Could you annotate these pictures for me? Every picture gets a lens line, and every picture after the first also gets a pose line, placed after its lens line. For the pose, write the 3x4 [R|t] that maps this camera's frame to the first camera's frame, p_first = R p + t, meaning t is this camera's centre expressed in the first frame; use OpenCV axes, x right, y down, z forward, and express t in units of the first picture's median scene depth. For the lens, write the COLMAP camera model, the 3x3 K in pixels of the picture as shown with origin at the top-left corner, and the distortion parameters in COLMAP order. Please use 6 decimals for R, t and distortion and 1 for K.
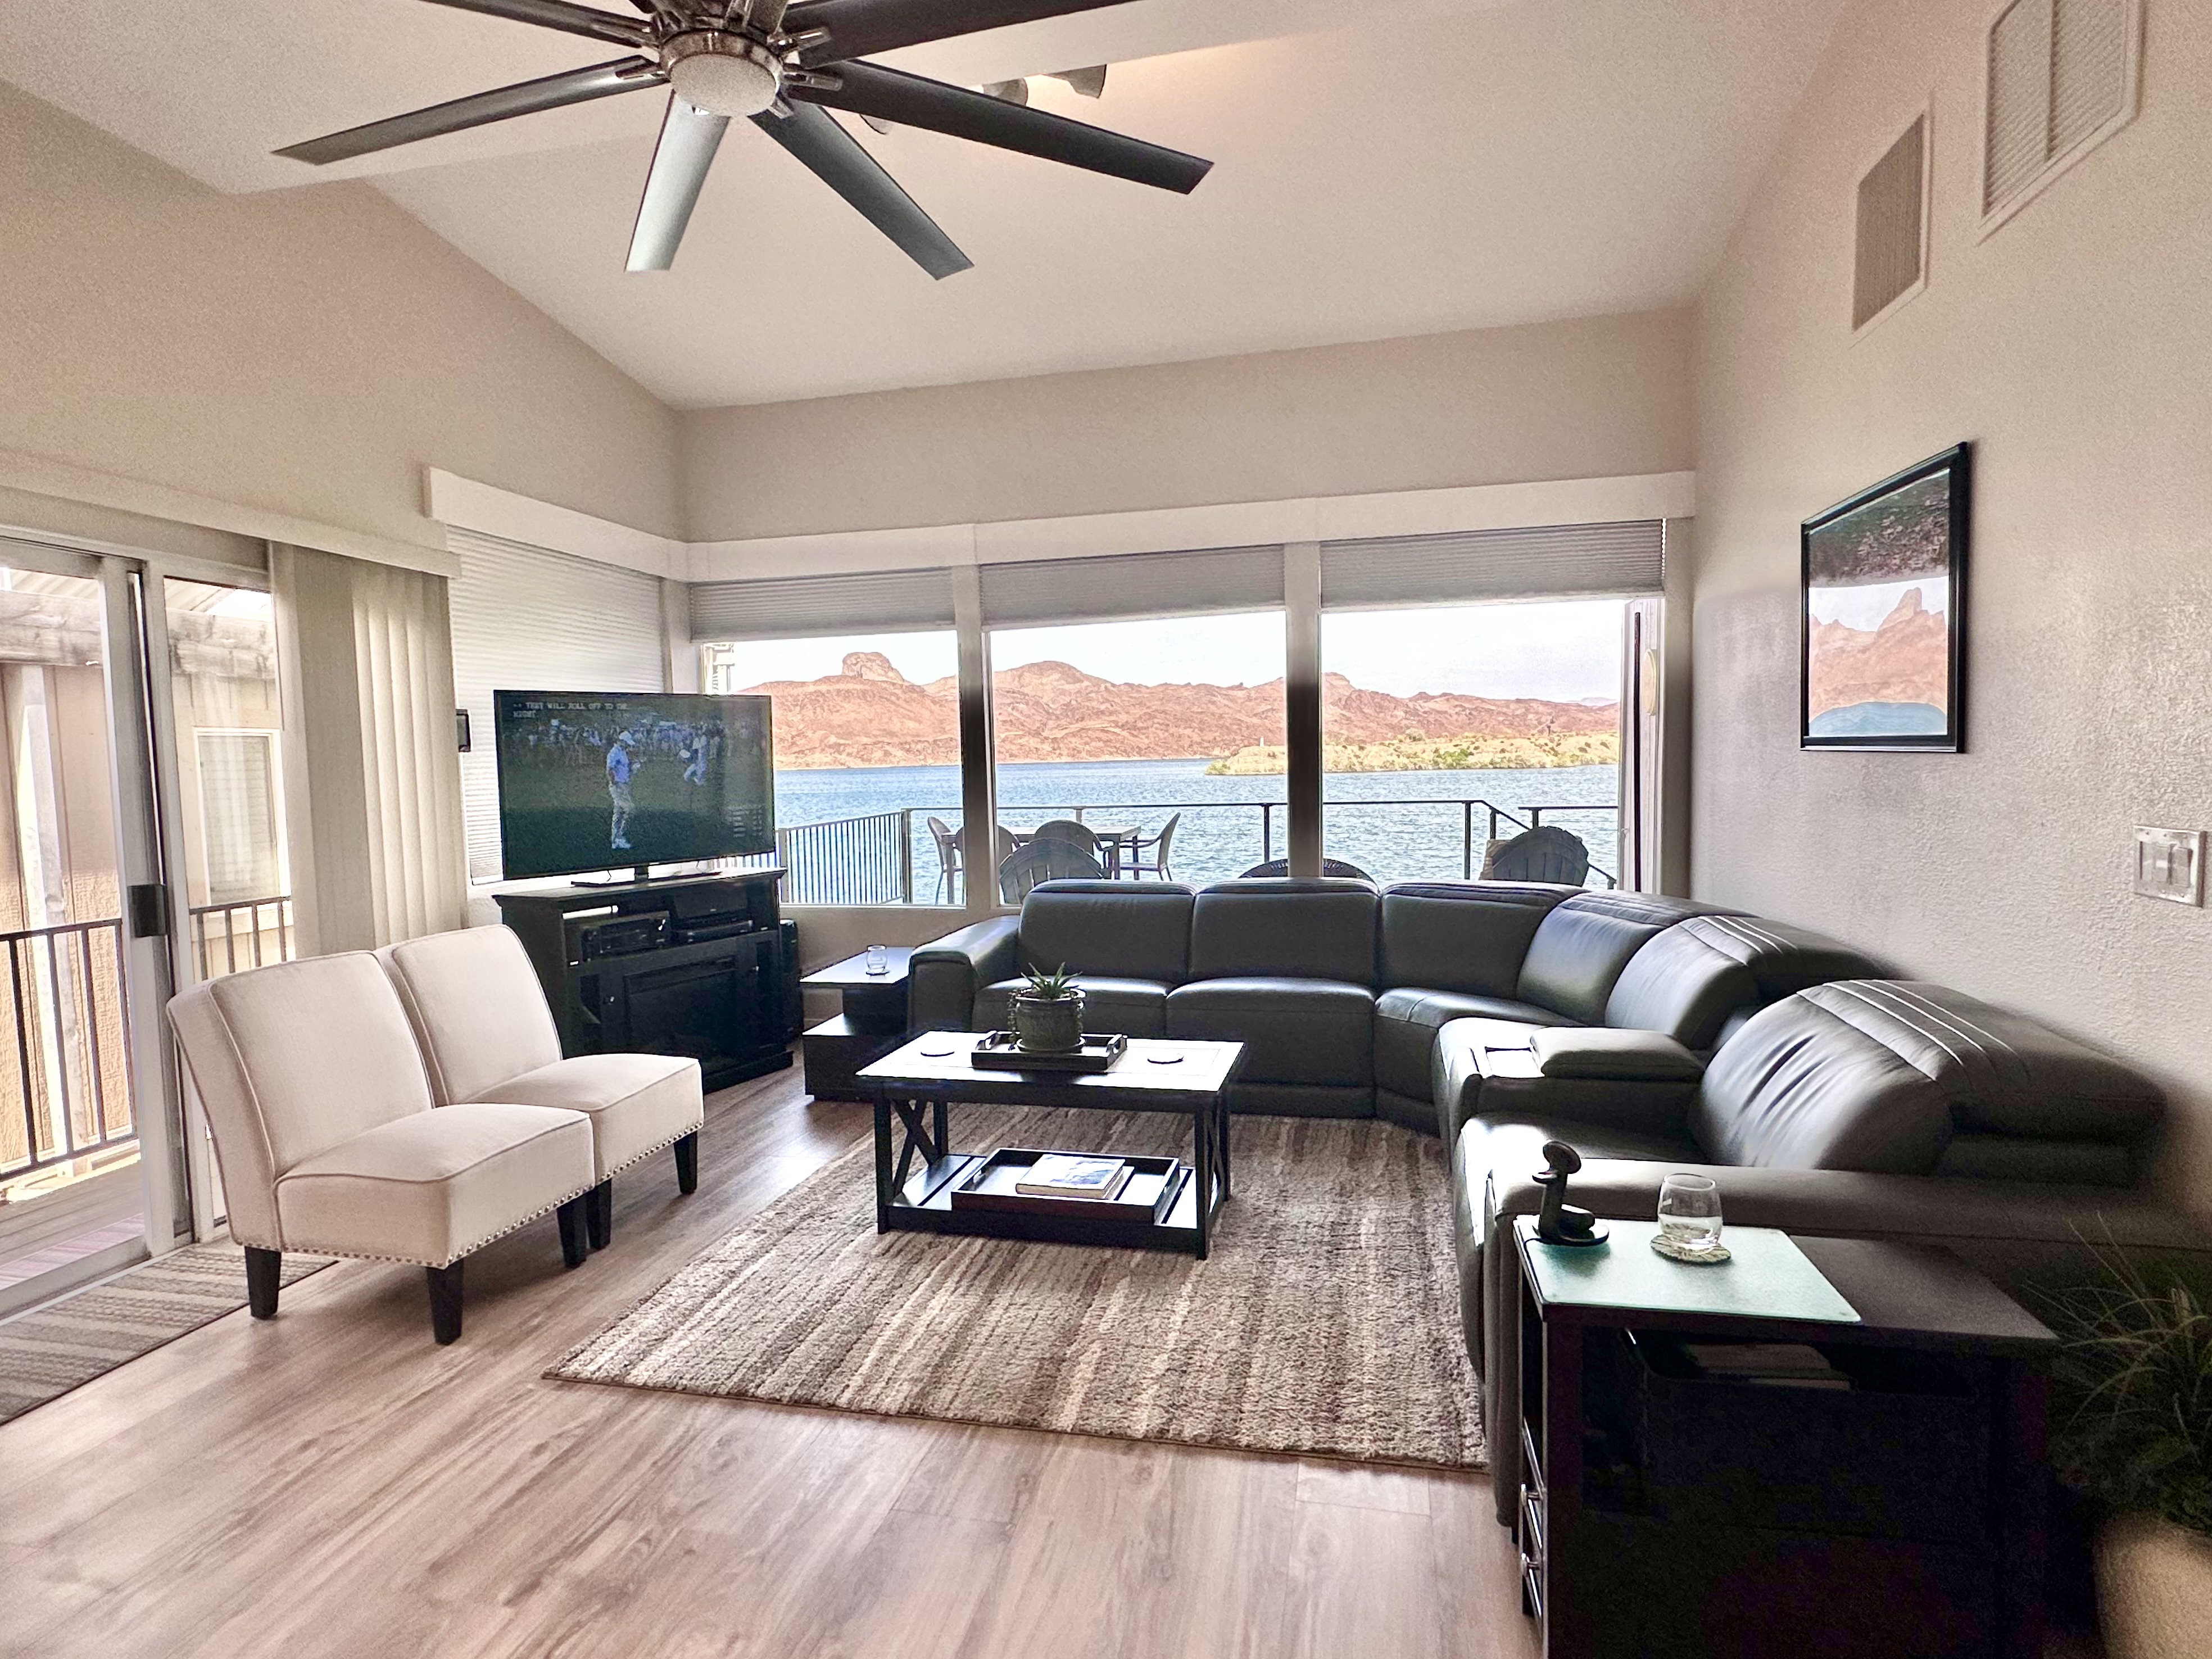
lens RADIAL K [[1201.4, 0, 1101.7], [0, 1201.4, 843.5], [0, 0, 1]] dist [-0.001050, -0.001156]
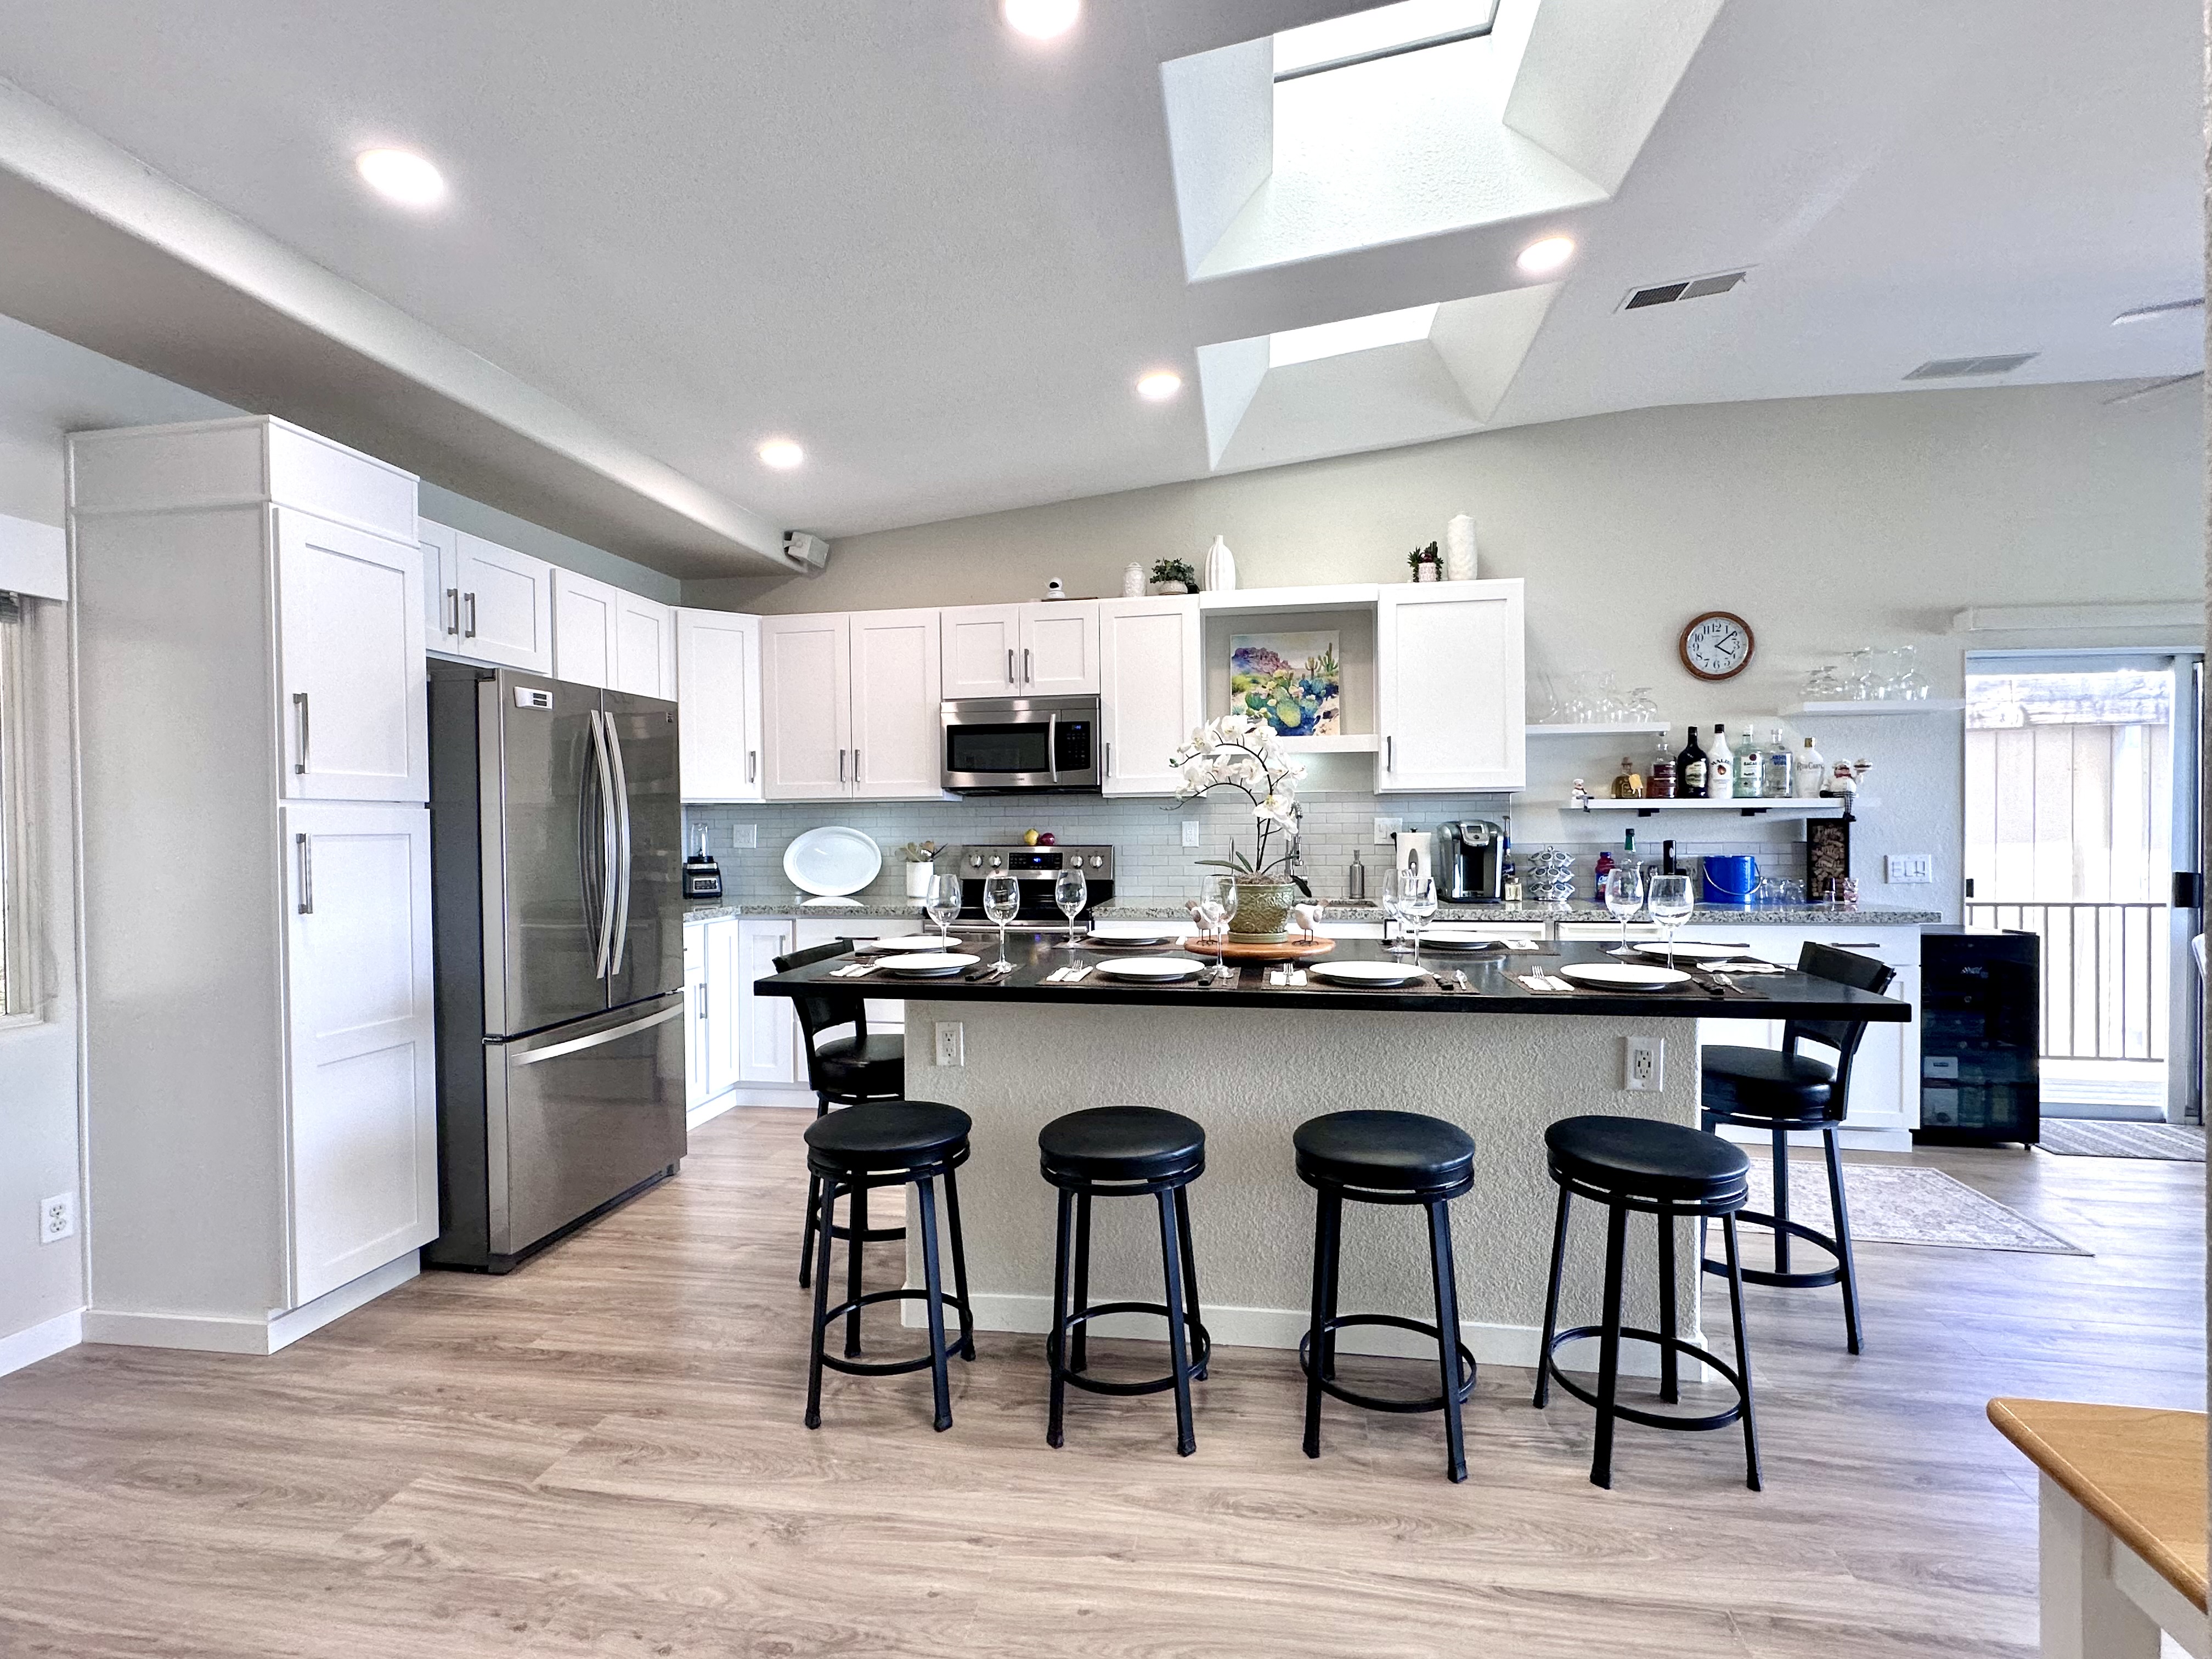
lens RADIAL K [[1039.1, 0, 1106.0], [0, 1039.1, 829.5], [0, 0, 1]] dist [0.000287, -0.000411]
pose [[0.045020, 0.026874, -0.998625, 0.388644], [-0.067533, 0.997433, 0.023798, 0.038731], [0.996701, 0.066369, 0.046719, -0.359698]]
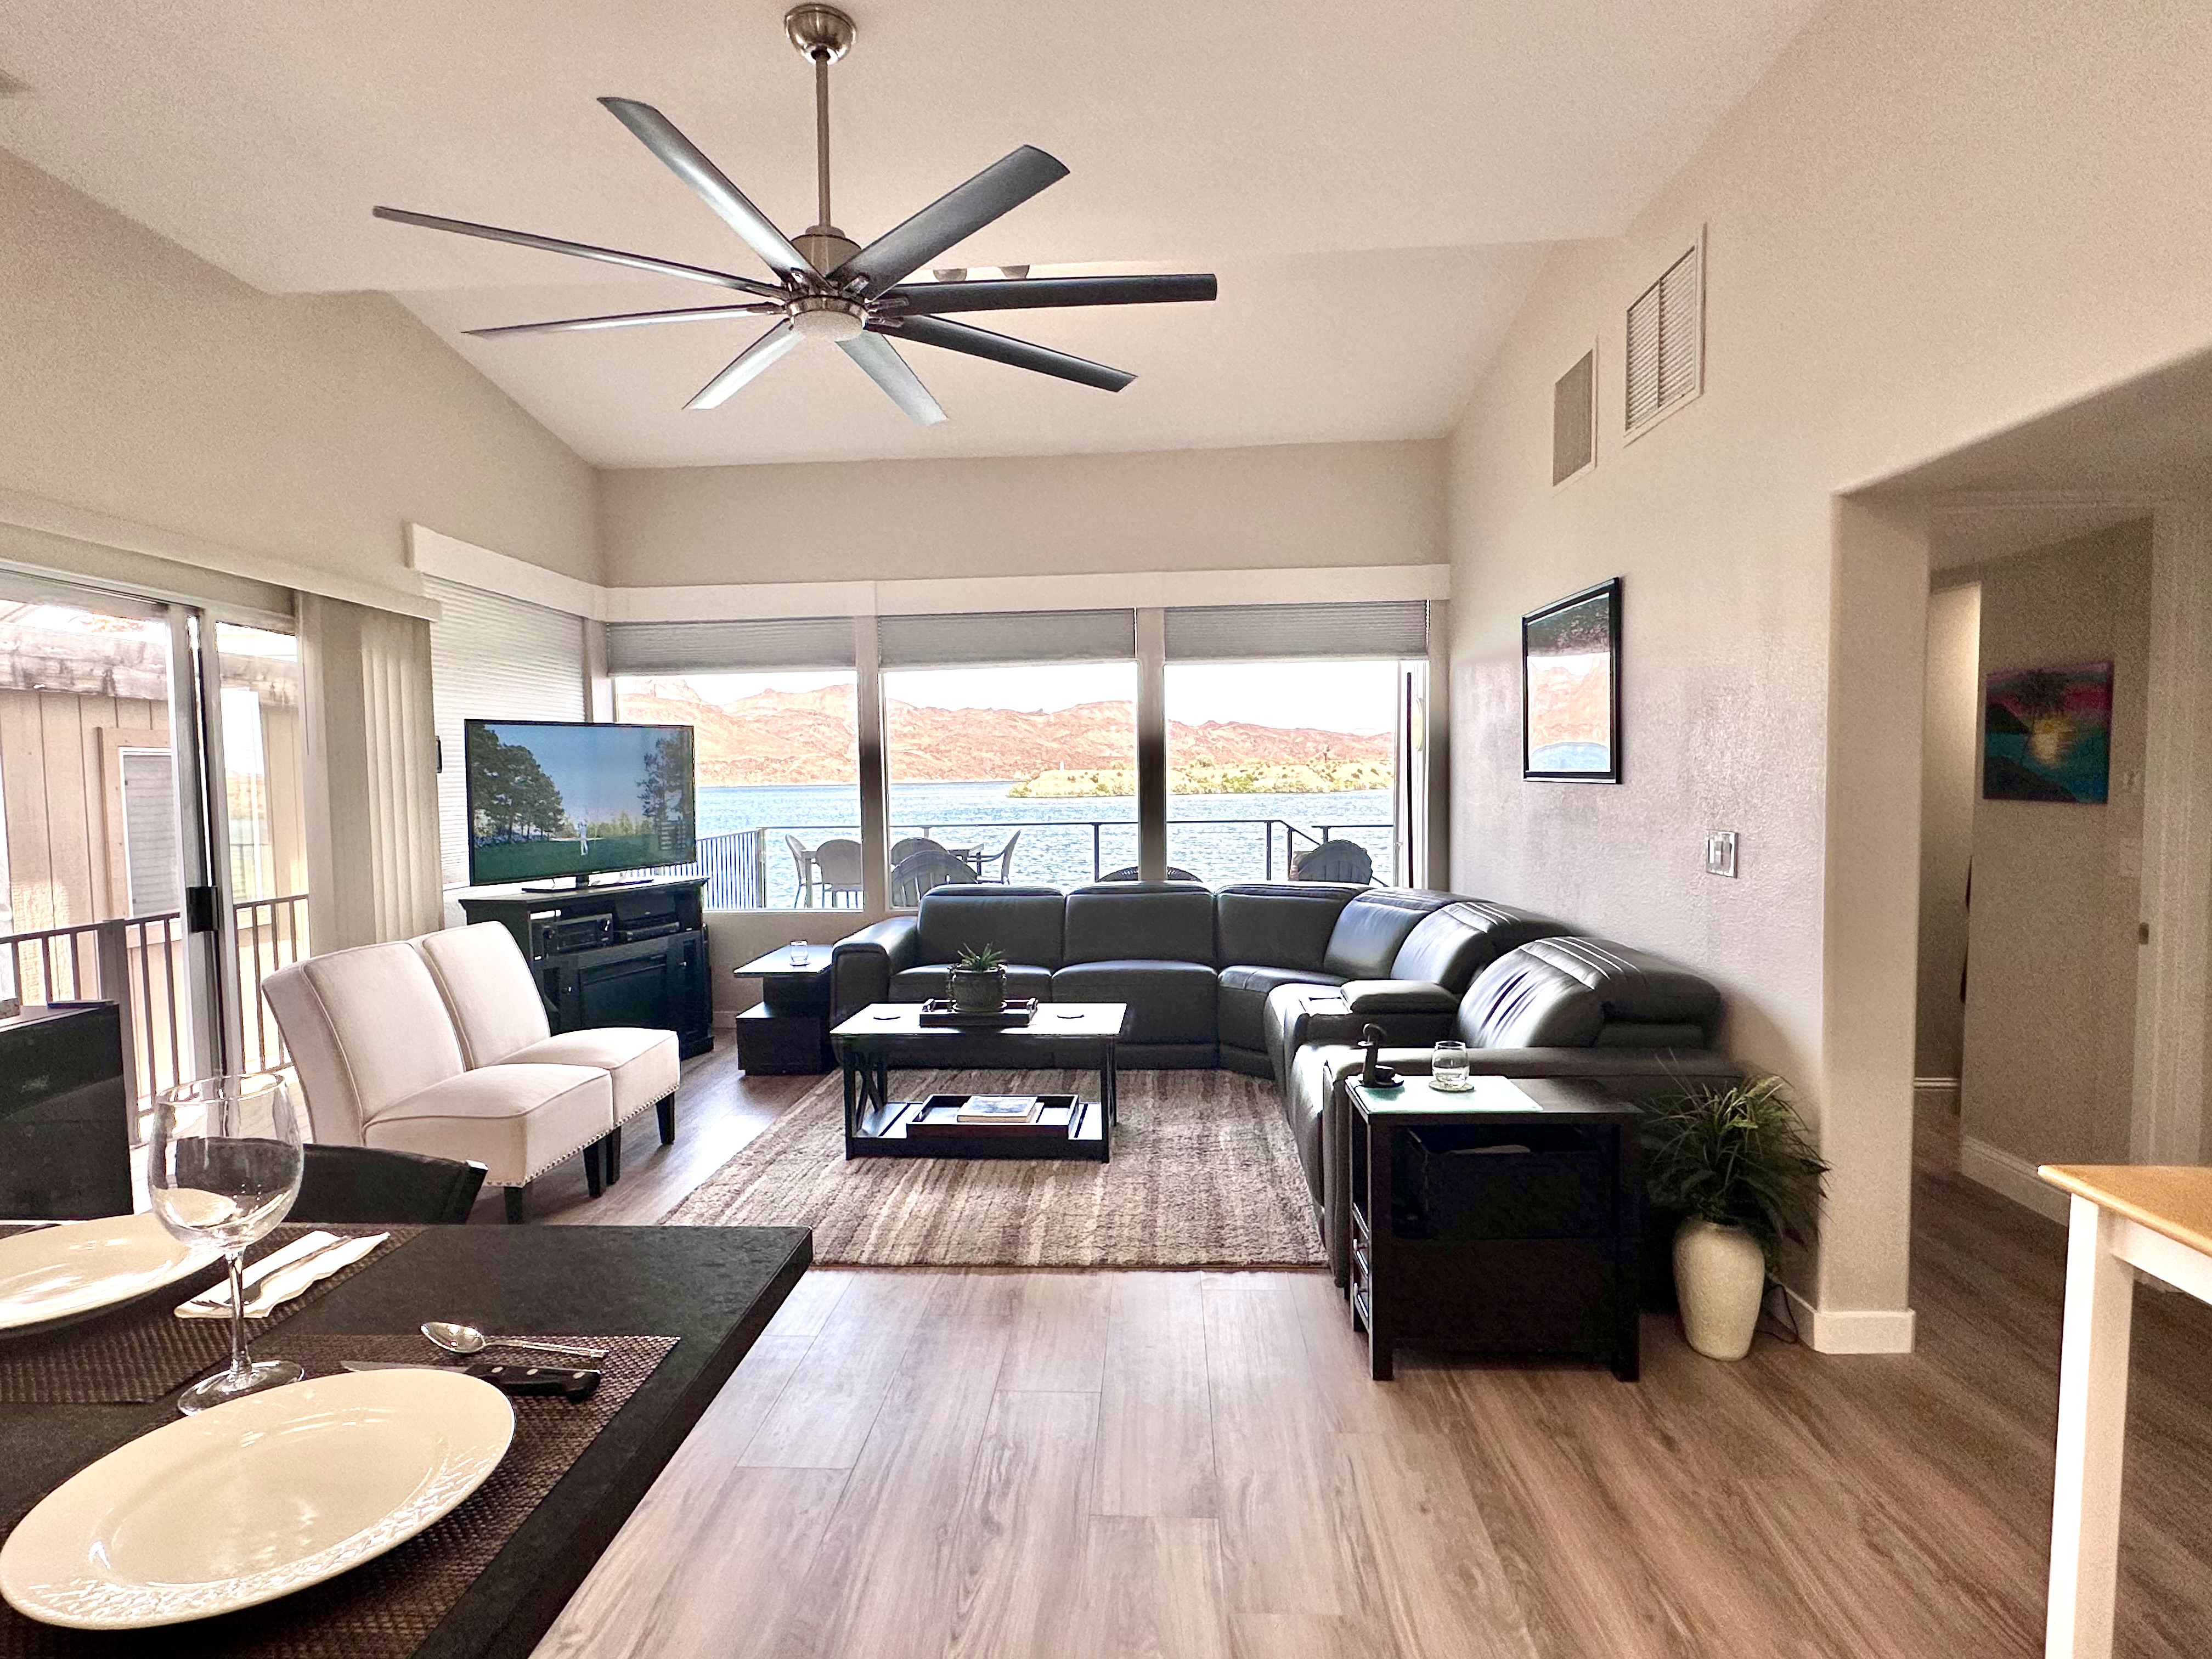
lens RADIAL K [[1169.9, 0, 1102.9], [0, 1169.9, 842.3], [0, 0, 1]] dist [-0.000139, -0.000681]
pose [[0.985962, -0.001750, 0.166959, -0.115872], [0.004855, 0.999823, -0.018188, 0.014904], [-0.166897, 0.018743, 0.985796, -0.237324]]
